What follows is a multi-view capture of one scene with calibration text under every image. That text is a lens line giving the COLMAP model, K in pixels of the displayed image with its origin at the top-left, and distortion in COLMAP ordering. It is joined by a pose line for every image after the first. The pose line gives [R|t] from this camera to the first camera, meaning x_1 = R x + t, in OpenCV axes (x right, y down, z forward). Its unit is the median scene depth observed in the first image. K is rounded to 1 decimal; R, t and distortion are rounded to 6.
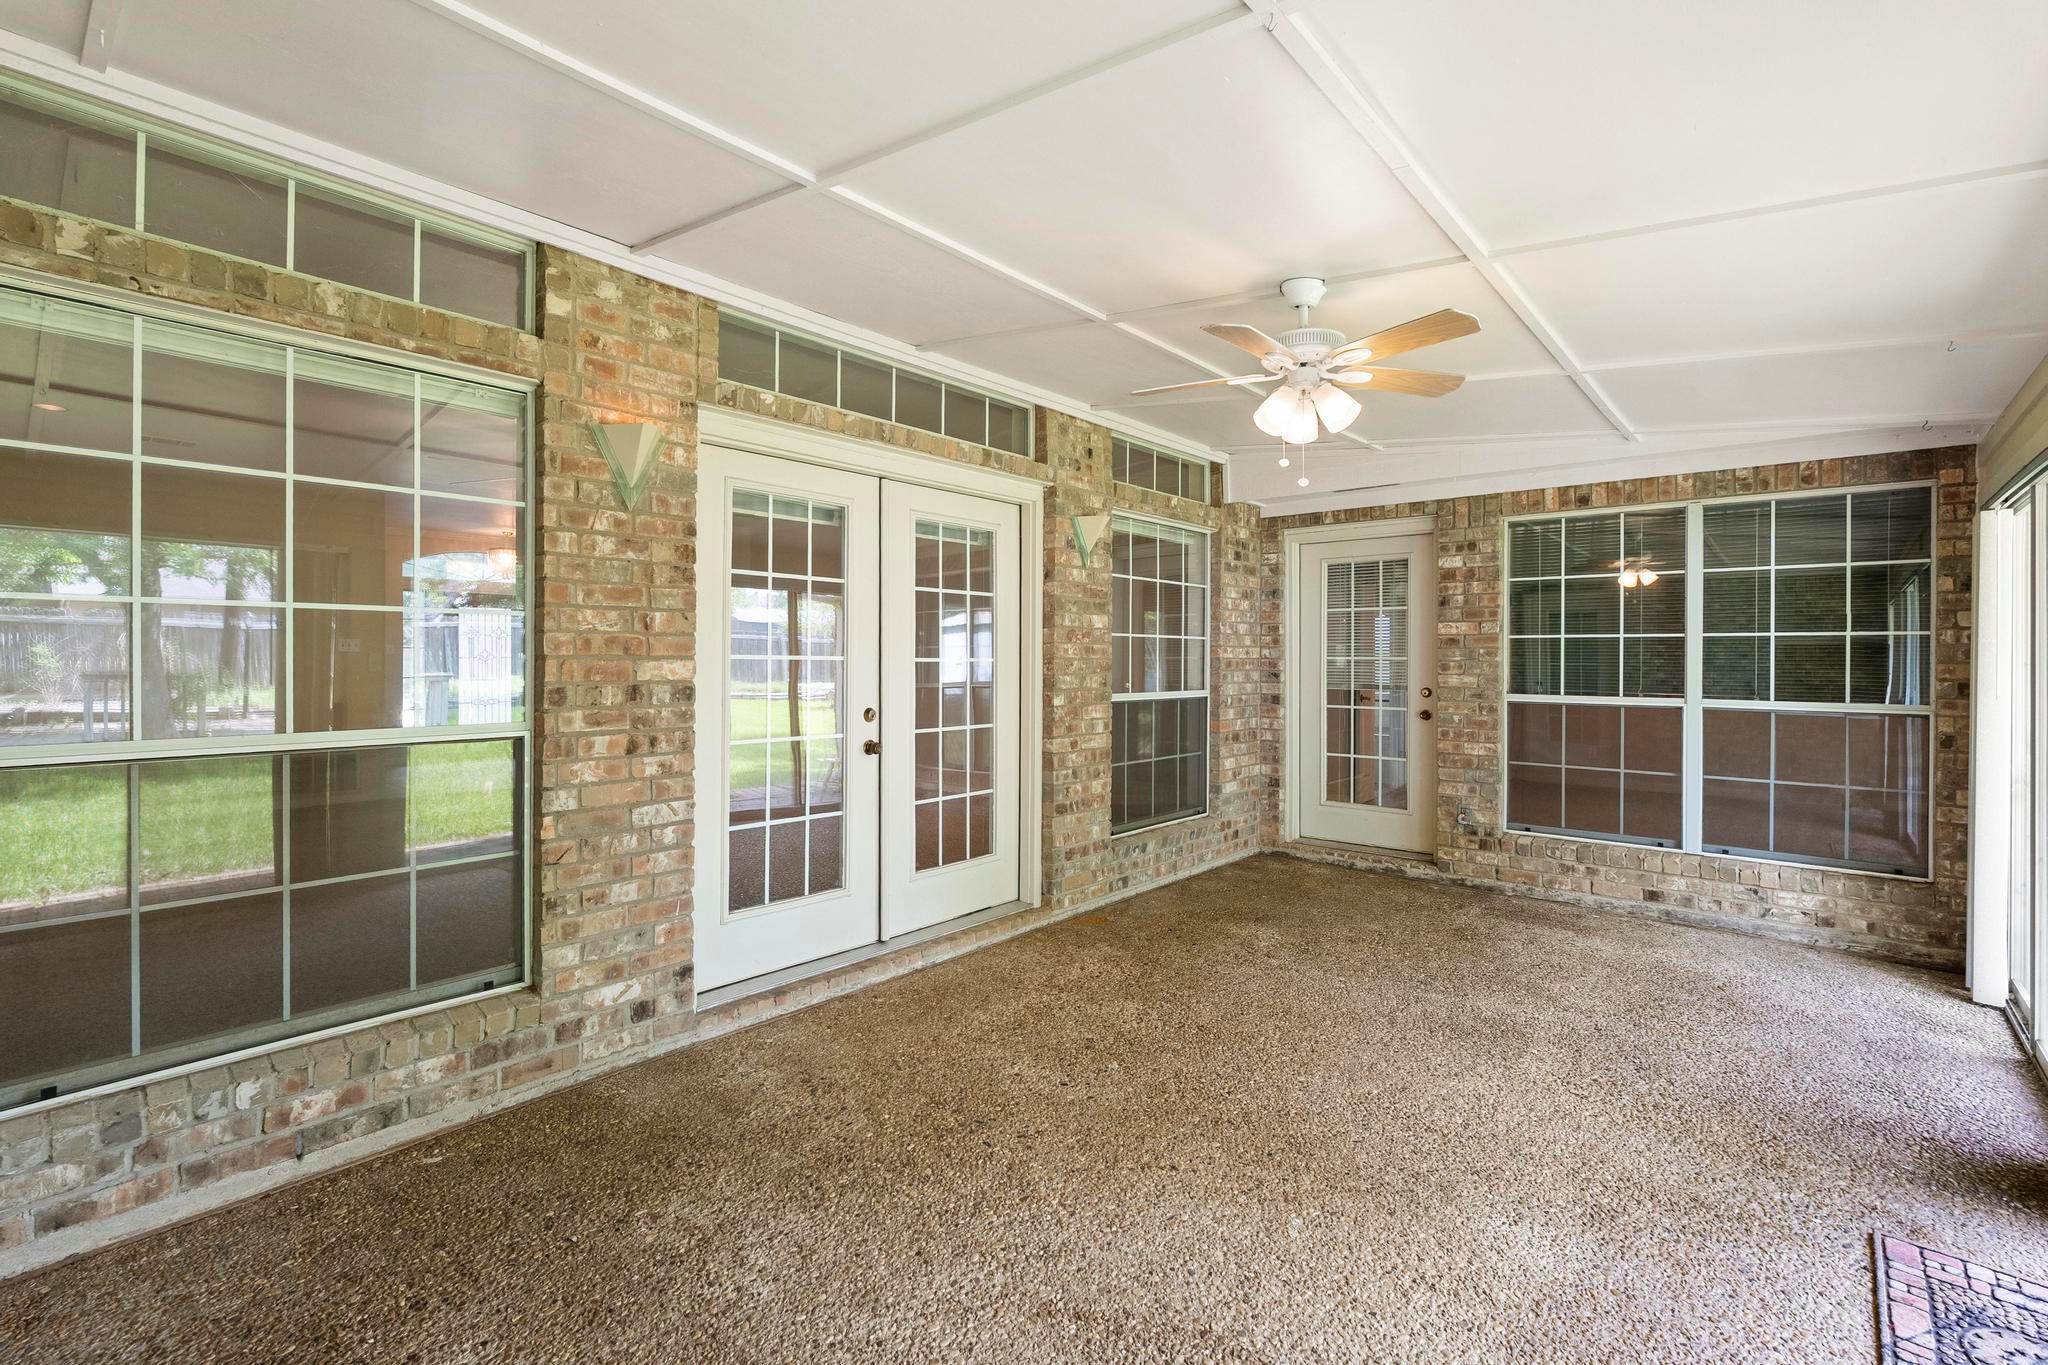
lens RADIAL K [[902.4, 0, 1023.9], [0, 902.4, 660.8], [0, 0, 1]] dist [-0.001852, 0.000971]
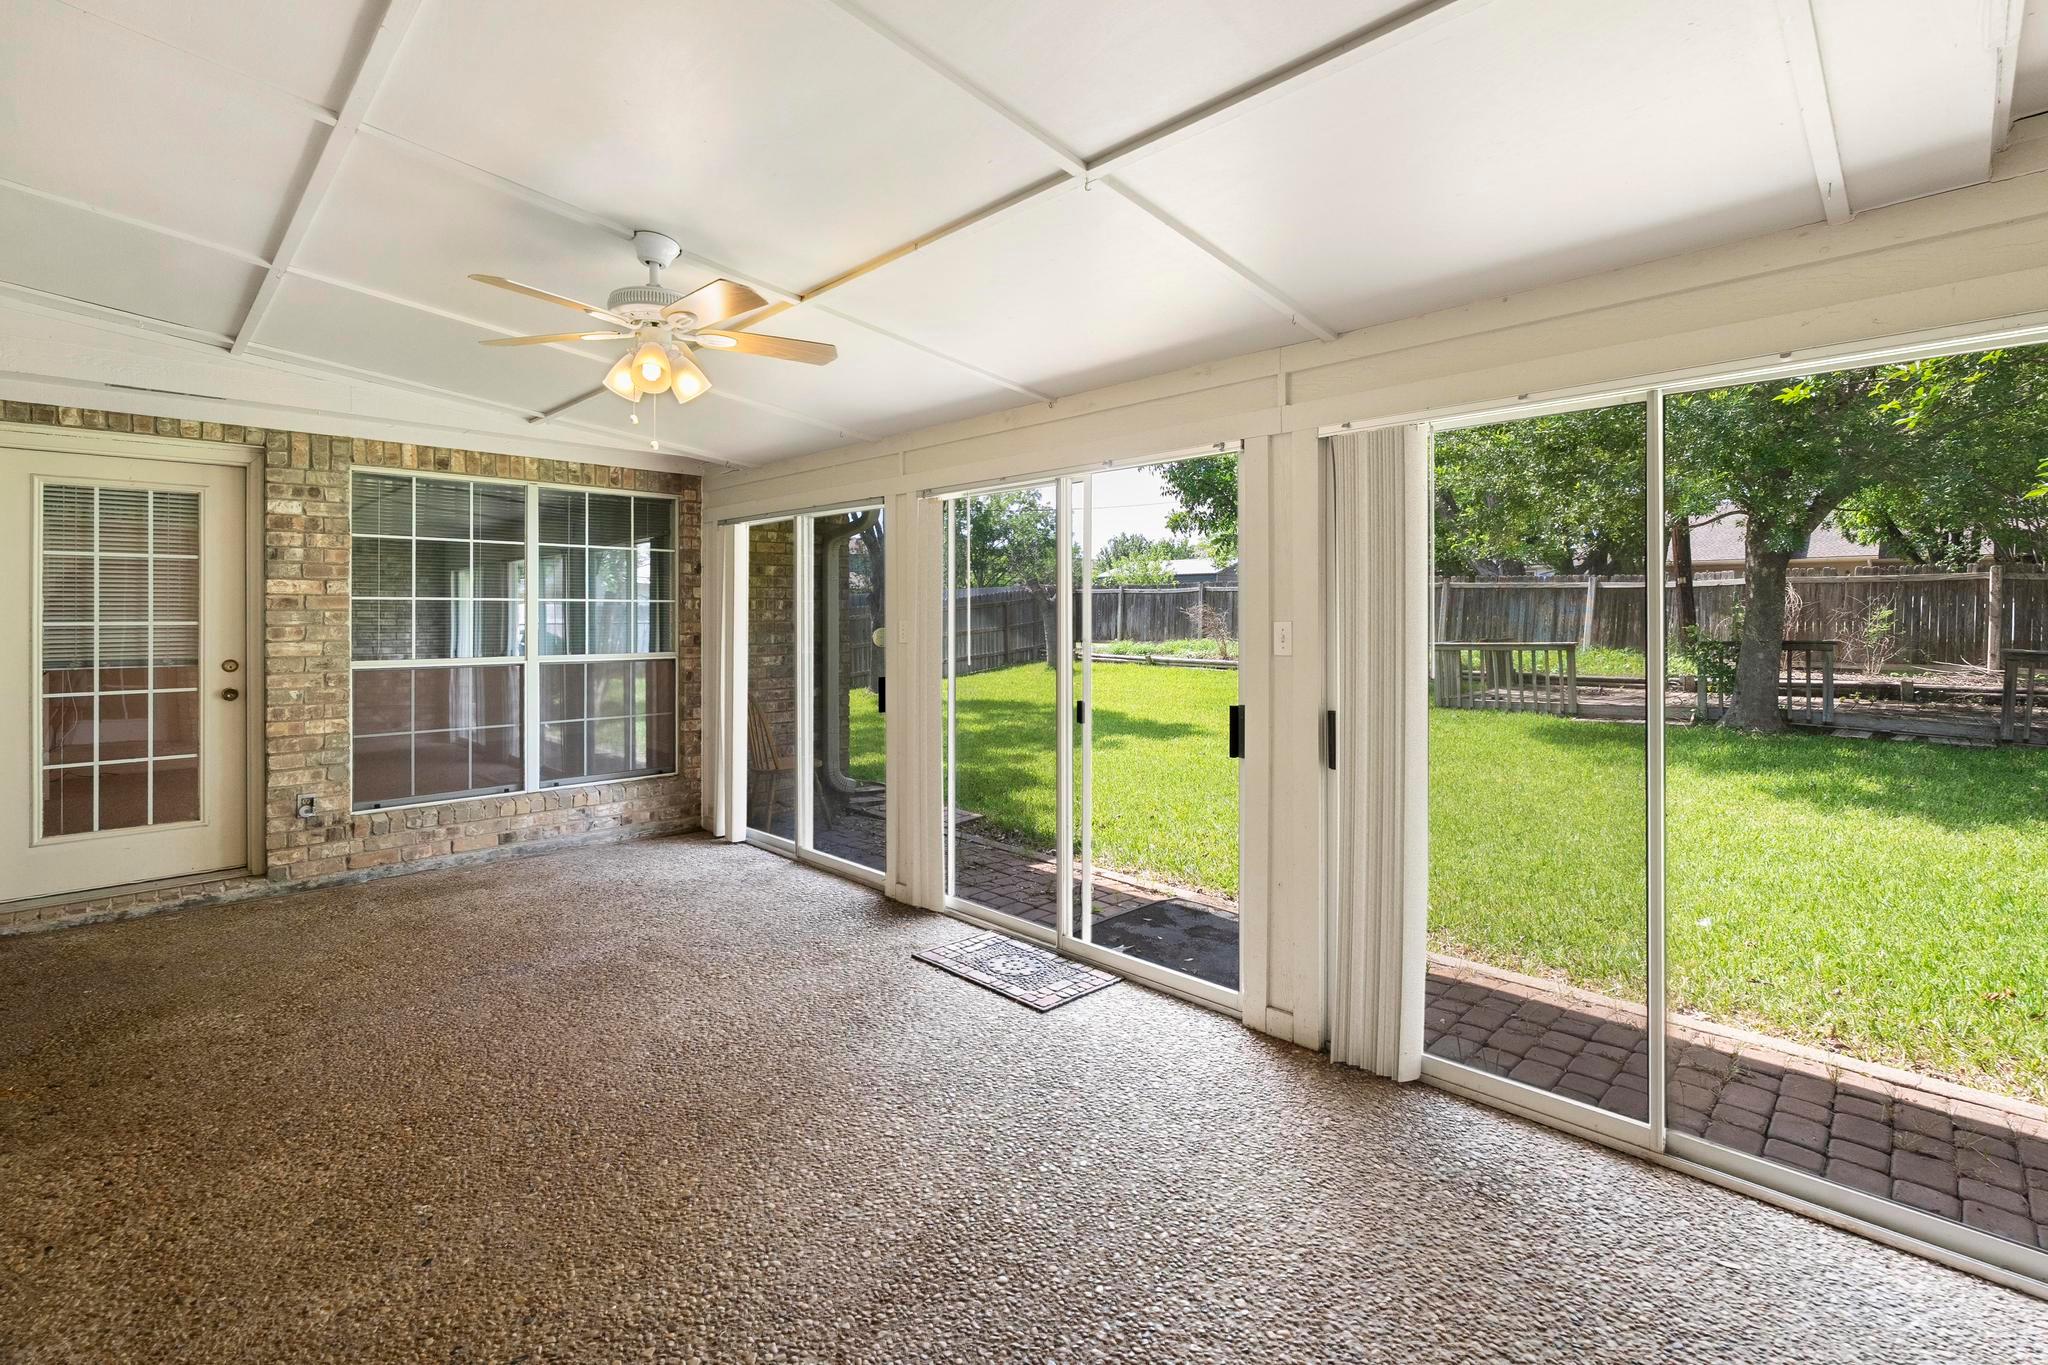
lens RADIAL K [[902.4, 0, 1012.7], [0, 902.4, 618.7], [0, 0, 1]] dist [-0.001852, 0.000971]
pose [[0.102187, -0.005895, 0.994748, -0.556760], [0.008443, 0.999952, 0.005058, -0.009466], [-0.994729, 0.007882, 0.102232, 0.477709]]
